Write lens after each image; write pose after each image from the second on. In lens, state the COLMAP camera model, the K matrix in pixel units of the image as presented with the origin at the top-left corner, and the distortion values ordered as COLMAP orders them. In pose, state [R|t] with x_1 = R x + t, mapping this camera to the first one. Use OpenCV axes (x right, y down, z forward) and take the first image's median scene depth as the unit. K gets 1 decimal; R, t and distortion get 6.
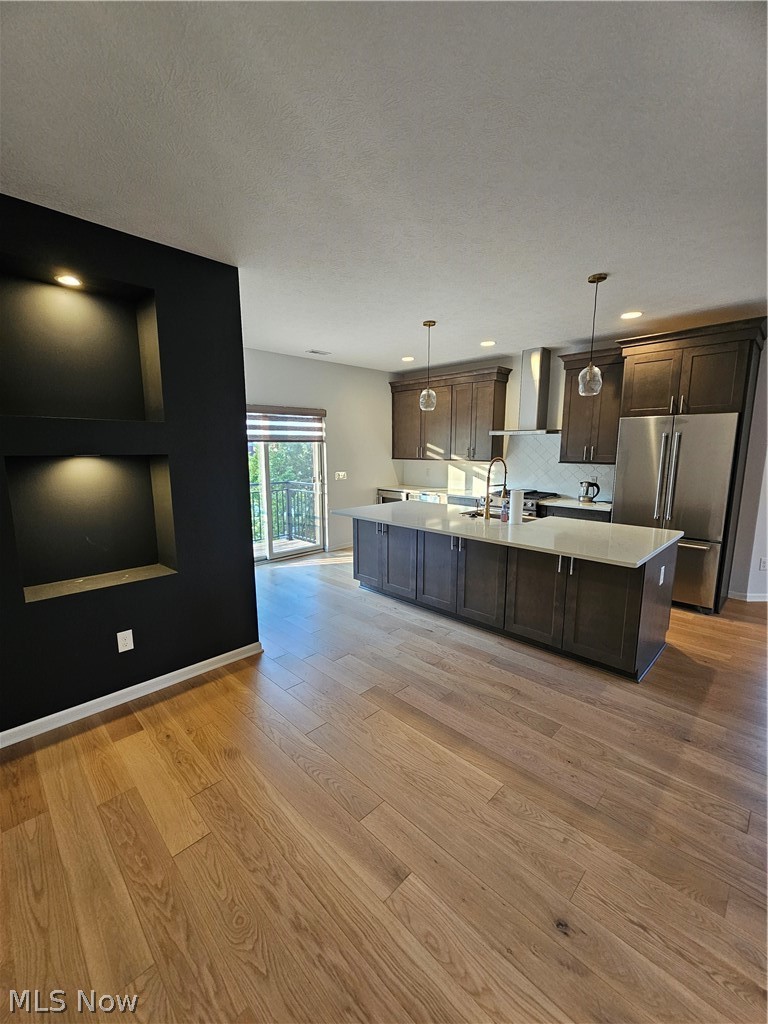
lens RADIAL K [[415.8, 0, 382.2], [0, 415.8, 511.6], [0, 0, 1]] dist [-0.000765, -0.000571]
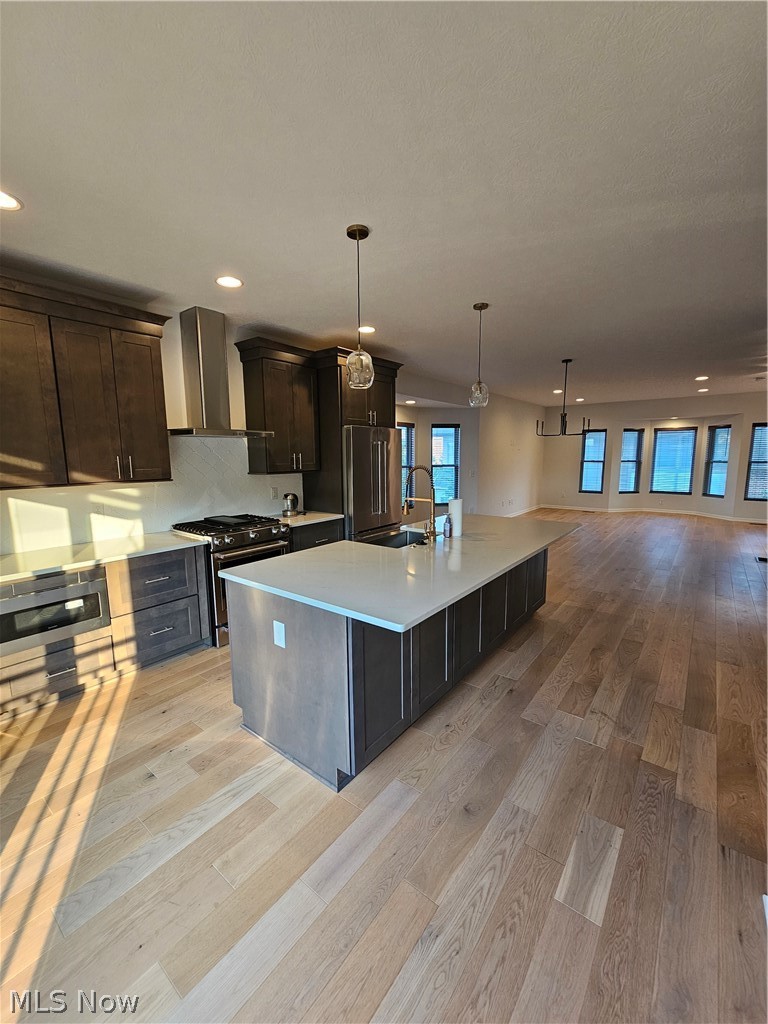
lens RADIAL K [[415.8, 0, 382.9], [0, 415.8, 514.6], [0, 0, 1]] dist [-0.000765, -0.000571]
pose [[-0.117068, -0.138860, 0.983368, -0.562125], [0.165349, 0.973631, 0.157170, -0.186055], [-0.979262, 0.180999, -0.091021, 1.243785]]
